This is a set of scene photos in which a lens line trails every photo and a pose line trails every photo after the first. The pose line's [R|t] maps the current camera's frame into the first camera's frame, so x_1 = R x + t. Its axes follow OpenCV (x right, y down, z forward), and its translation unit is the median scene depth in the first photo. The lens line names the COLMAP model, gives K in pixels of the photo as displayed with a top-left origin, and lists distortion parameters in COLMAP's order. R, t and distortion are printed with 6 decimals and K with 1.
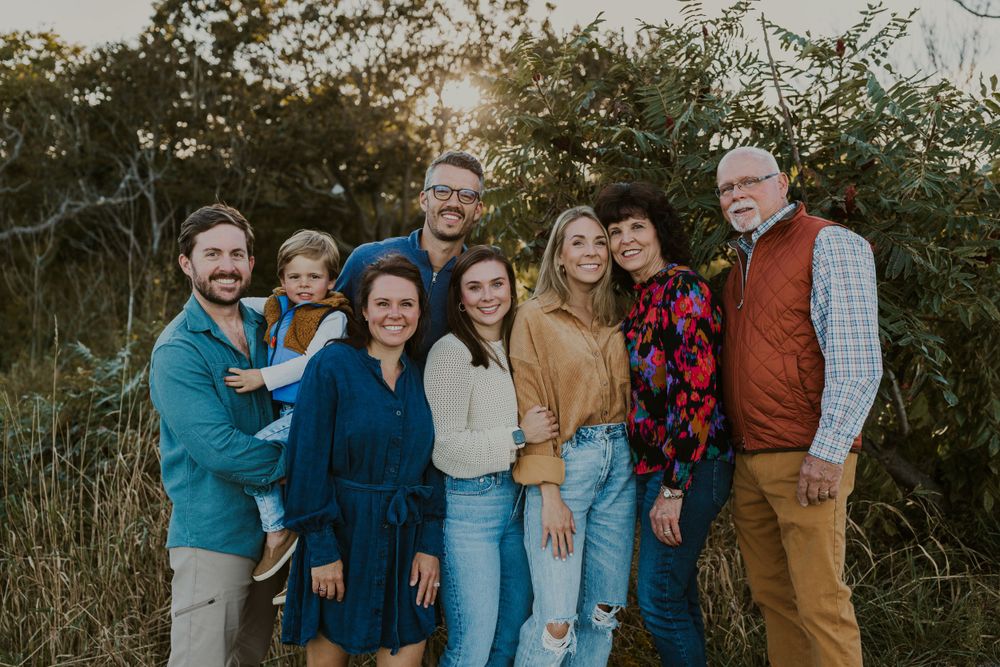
lens RADIAL K [[993.7, 0, 500.0], [0, 993.7, 333.5], [0, 0, 1]] dist [0.002188, 0.004454]
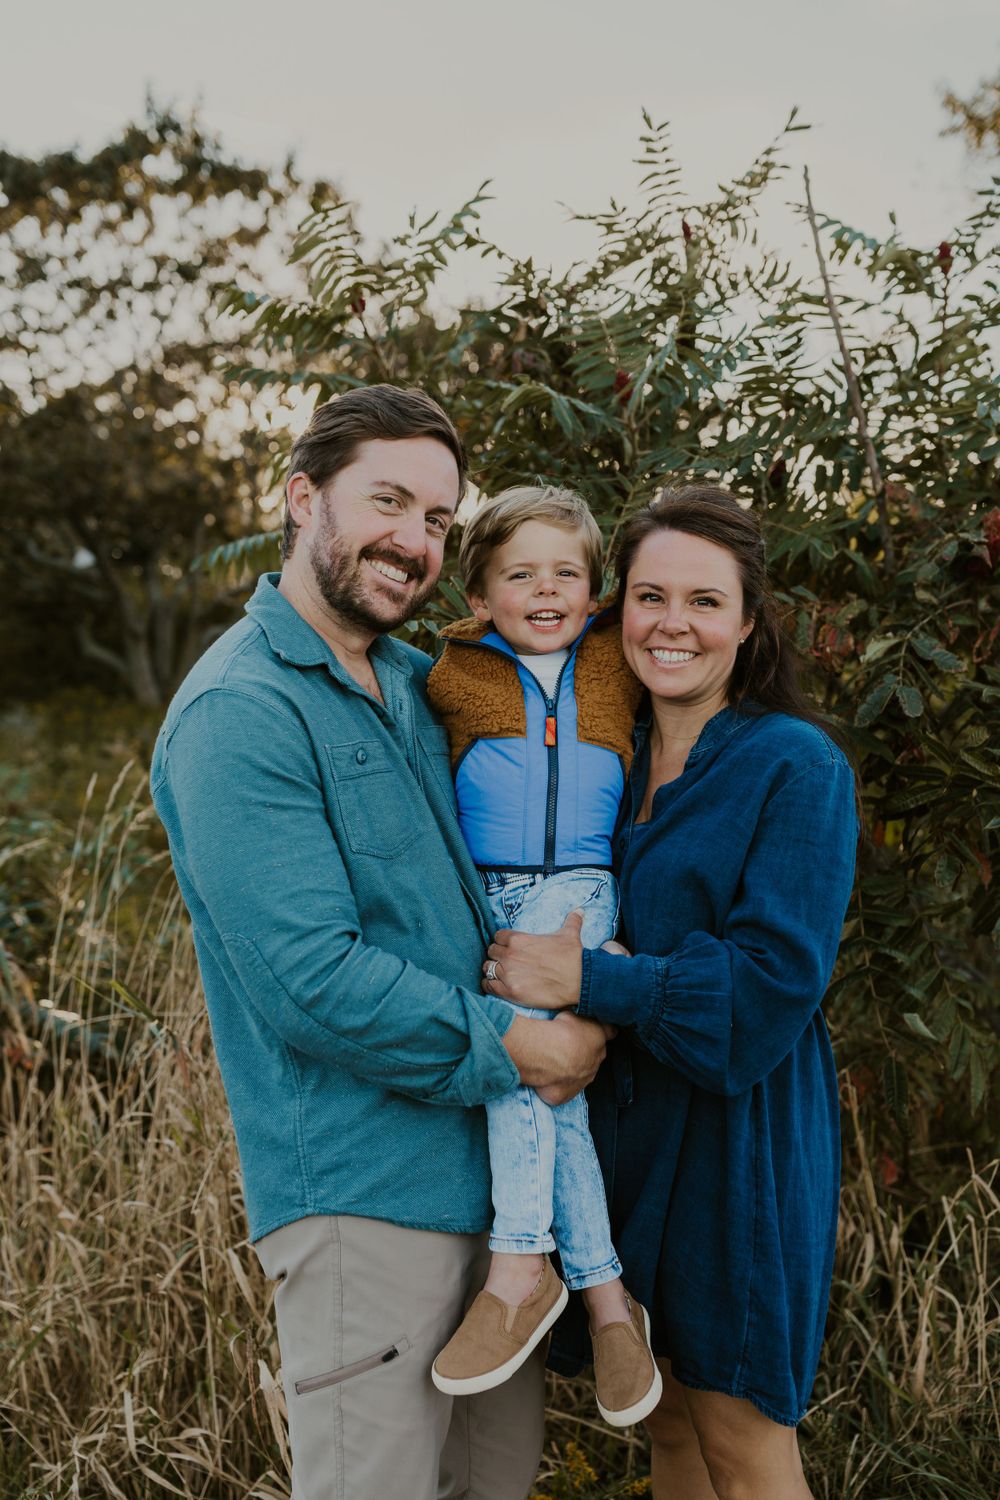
lens RADIAL K [[1490.6, 0, 500.0], [0, 1490.6, 750.0], [0, 0, 1]] dist [0.002188, 0.004454]
pose [[0.995802, -0.009391, 0.091054, 0.036530], [0.011334, 0.999719, -0.020841, -0.016162], [-0.090832, 0.021785, 0.995628, 0.242012]]
